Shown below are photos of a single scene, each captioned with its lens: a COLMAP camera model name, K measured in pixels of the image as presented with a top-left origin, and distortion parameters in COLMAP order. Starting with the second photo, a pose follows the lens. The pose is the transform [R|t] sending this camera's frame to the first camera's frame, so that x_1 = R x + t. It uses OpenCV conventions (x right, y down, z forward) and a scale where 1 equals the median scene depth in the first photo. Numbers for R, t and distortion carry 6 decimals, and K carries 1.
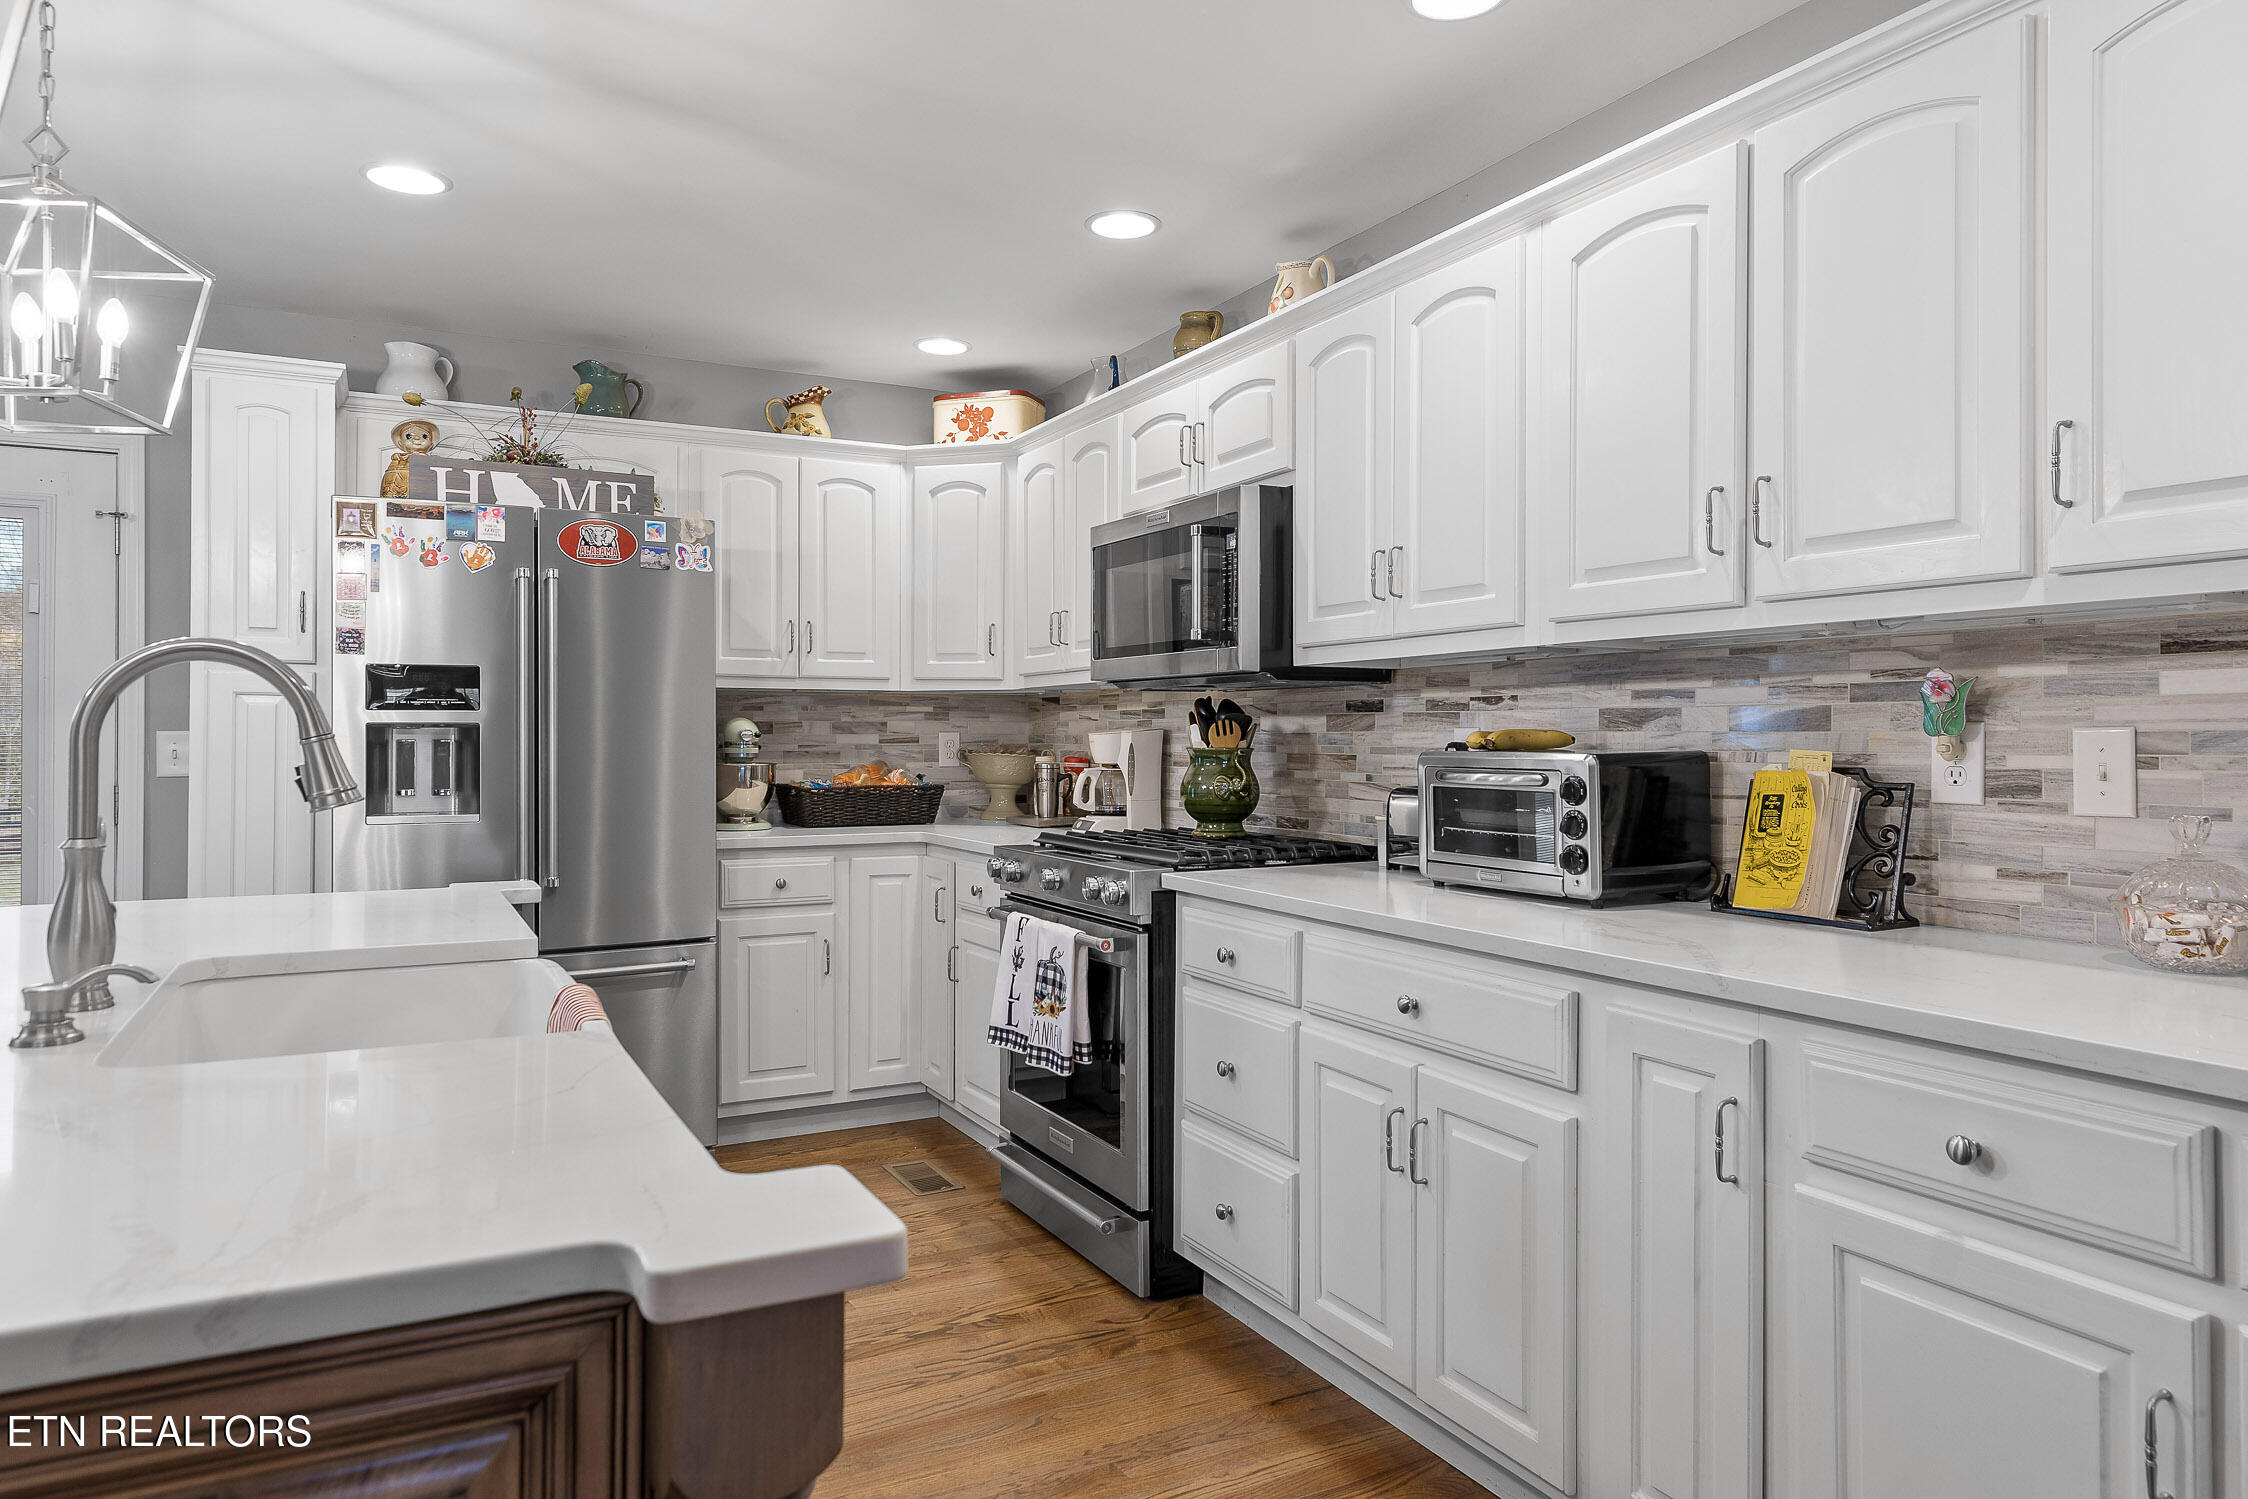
lens RADIAL K [[1399.0, 0, 1120.5], [0, 1399.0, 731.9], [0, 0, 1]] dist [-0.002892, -0.000719]
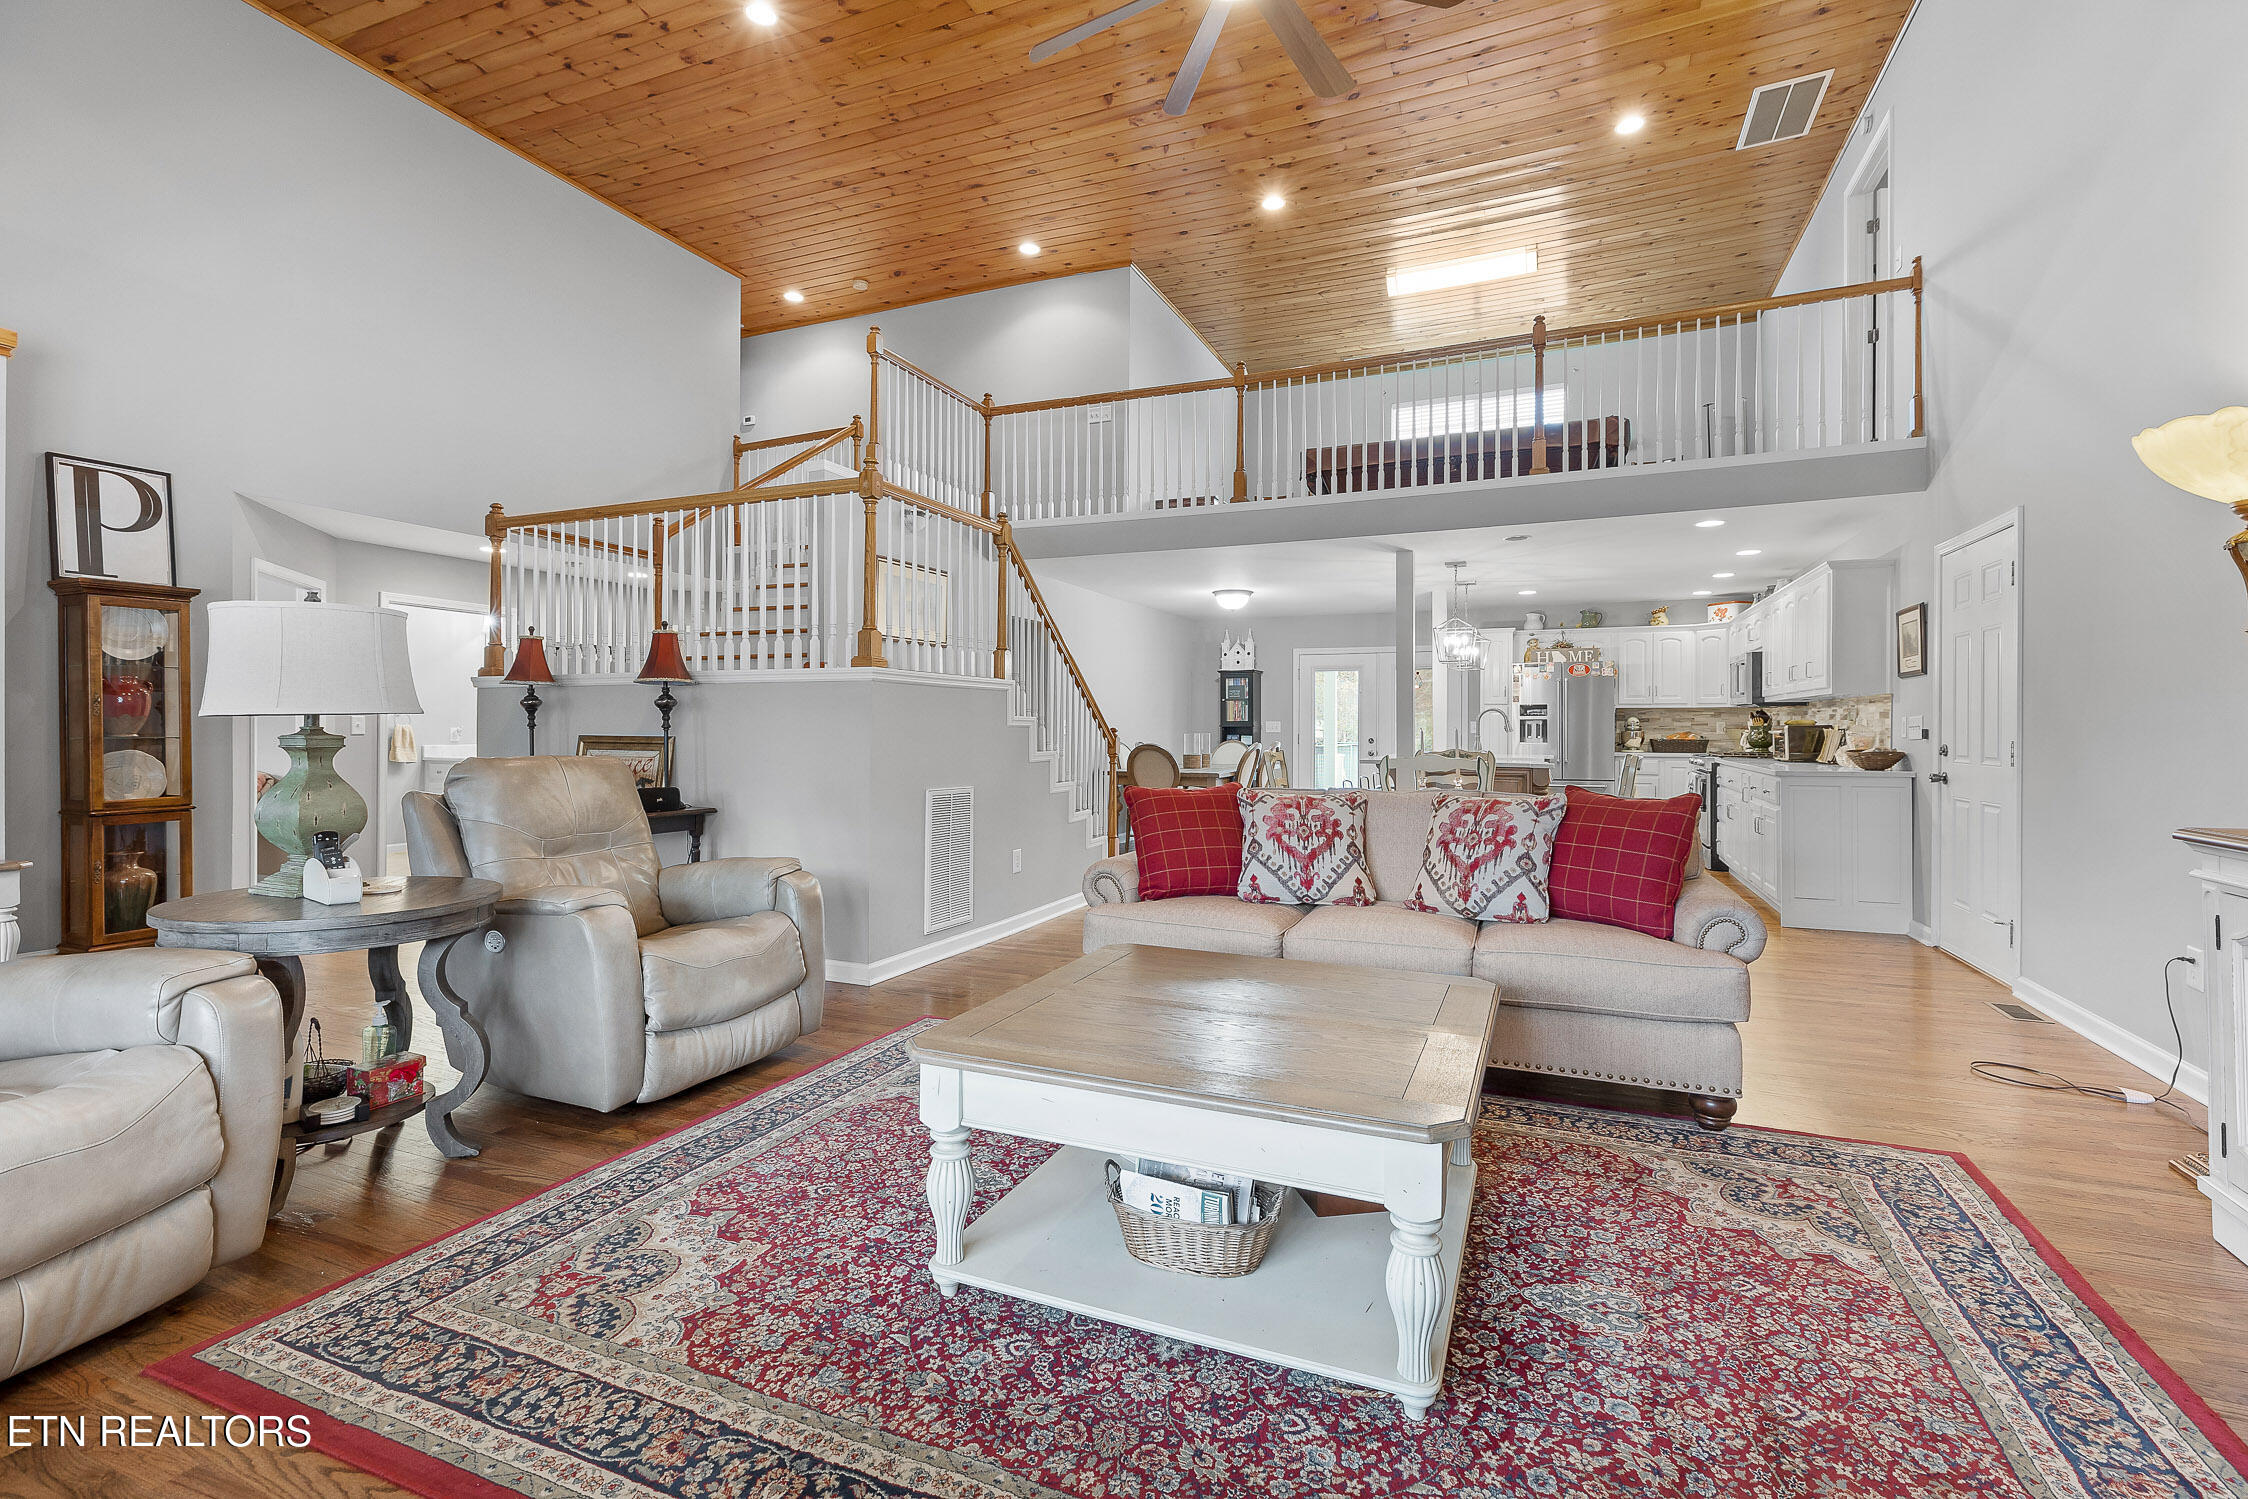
lens RADIAL K [[1016.6, 0, 1122.5], [0, 1016.6, 721.6], [0, 0, 1]] dist [0.005643, -0.001337]
pose [[0.629328, -0.003615, -0.777131, 0.919202], [0.000729, 0.999991, -0.004061, 0.009902], [0.777140, 0.001989, 0.629325, -1.567152]]
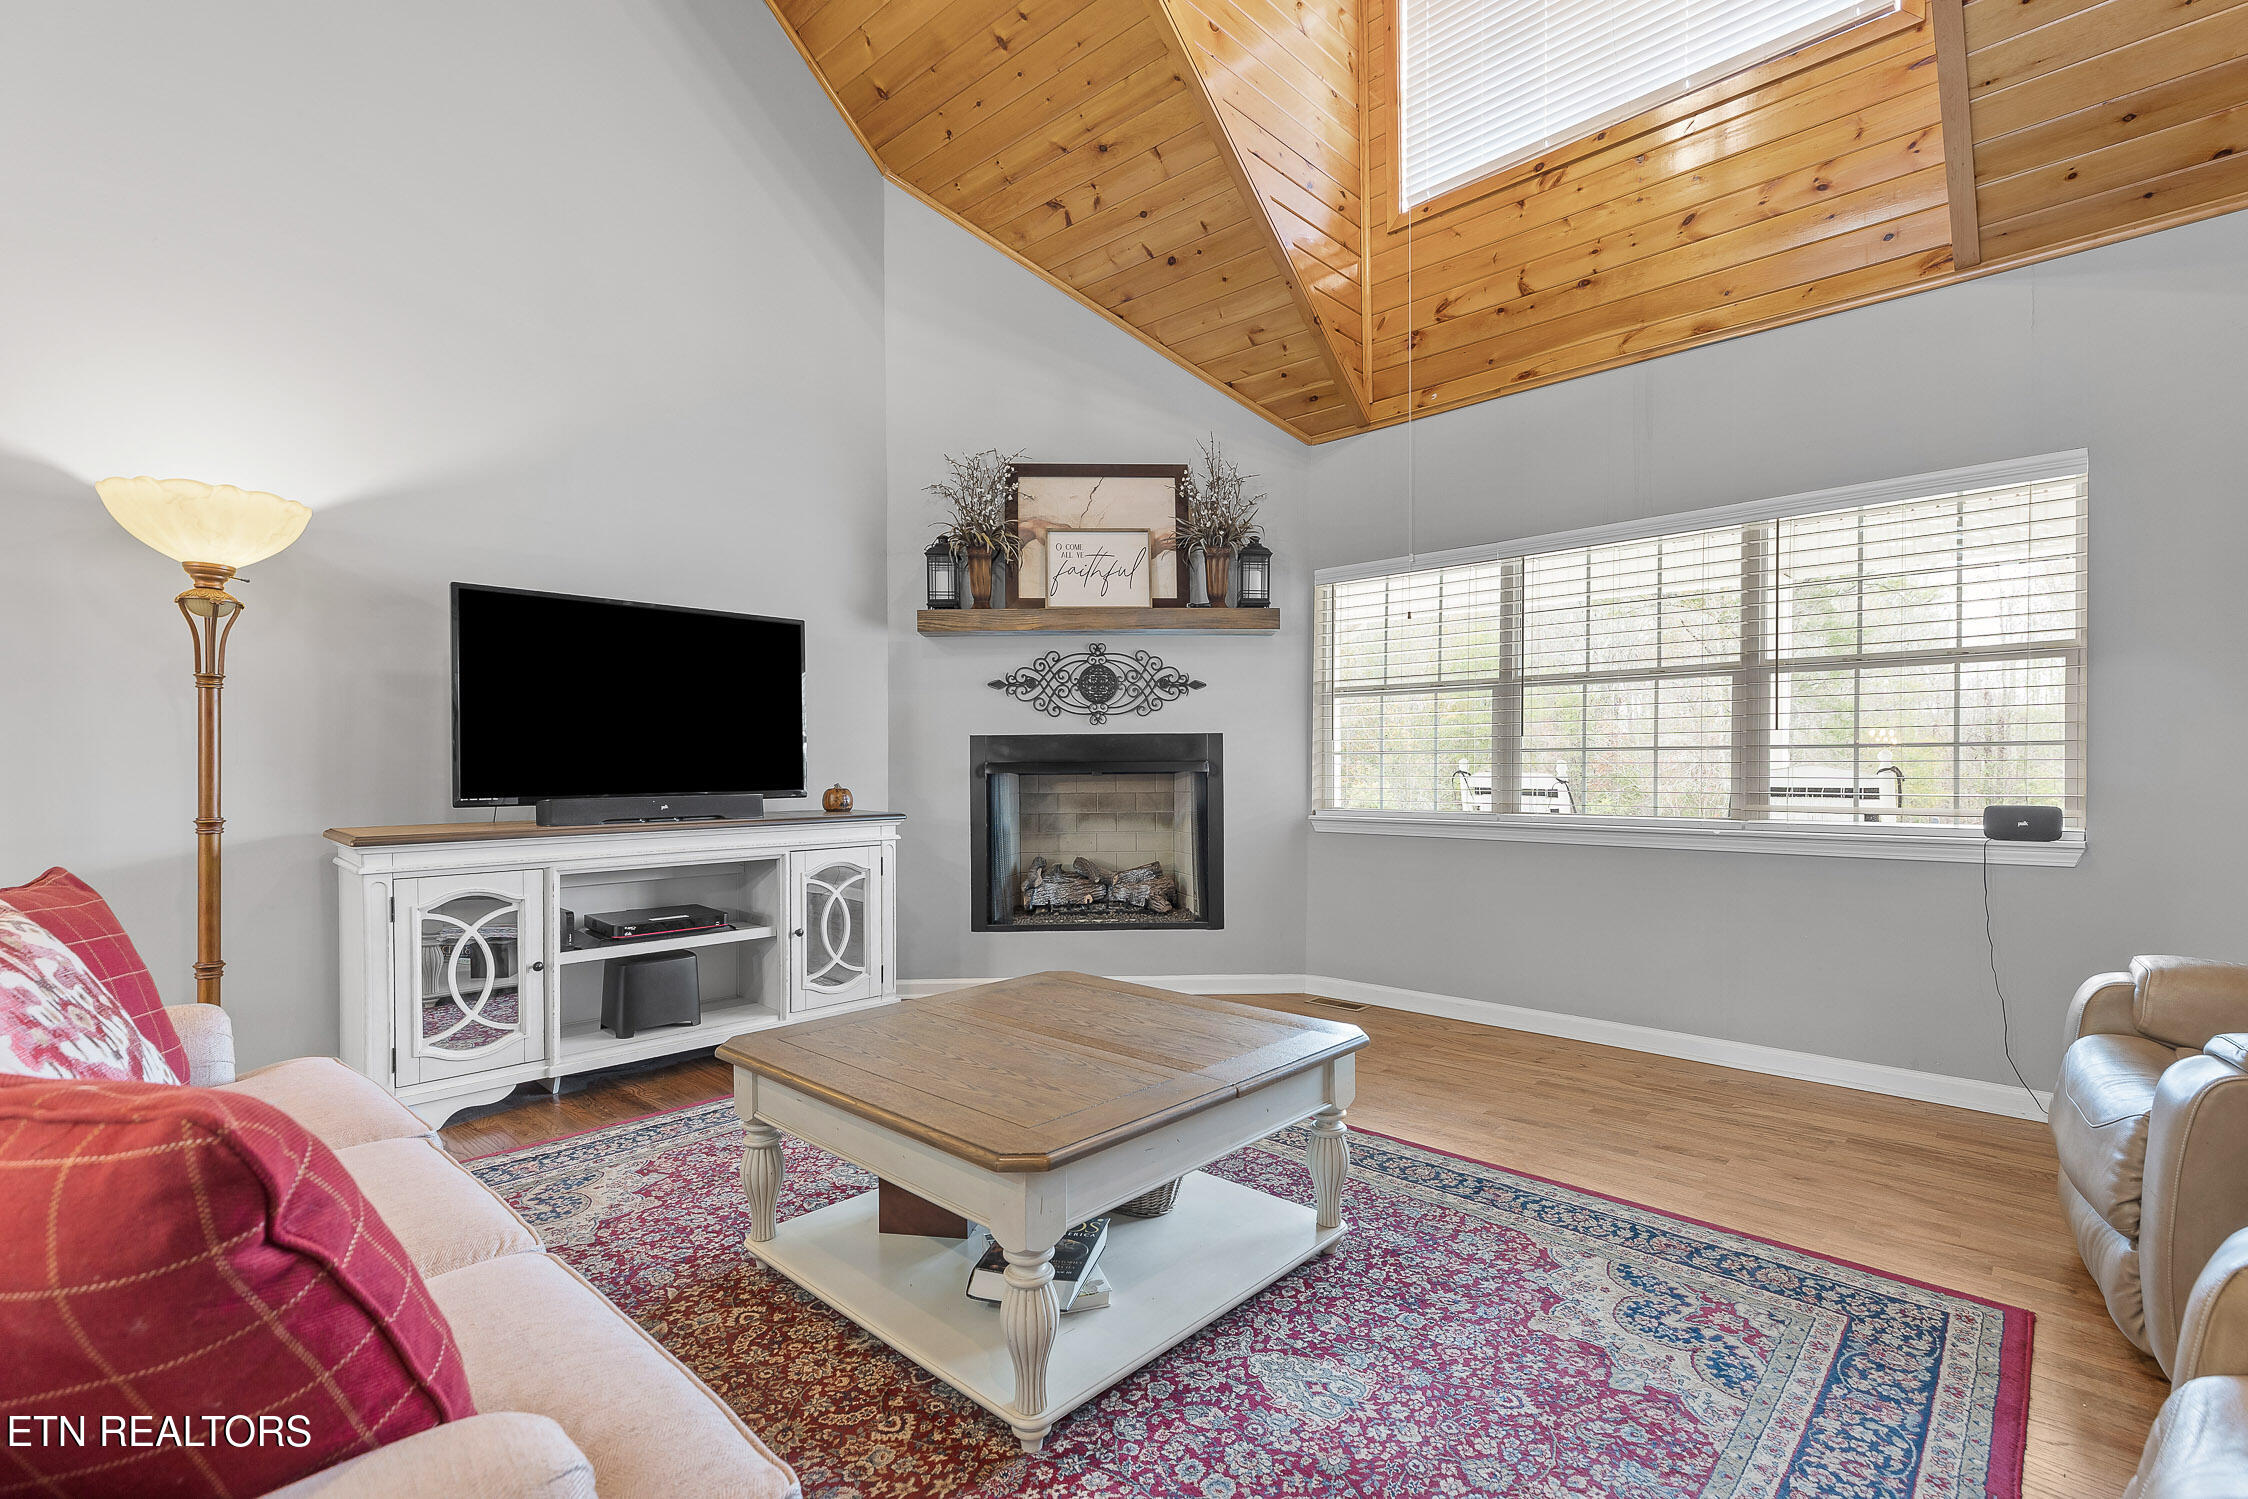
lens RADIAL K [[1016.6, 0, 1127.0], [0, 1016.6, 773.8], [0, 0, 1]] dist [0.005643, -0.001337]
pose [[-0.322587, -0.006370, 0.946518, -0.113406], [-0.000526, 0.999978, 0.006551, 0.017312], [-0.946540, 0.001615, -0.322583, -0.976785]]
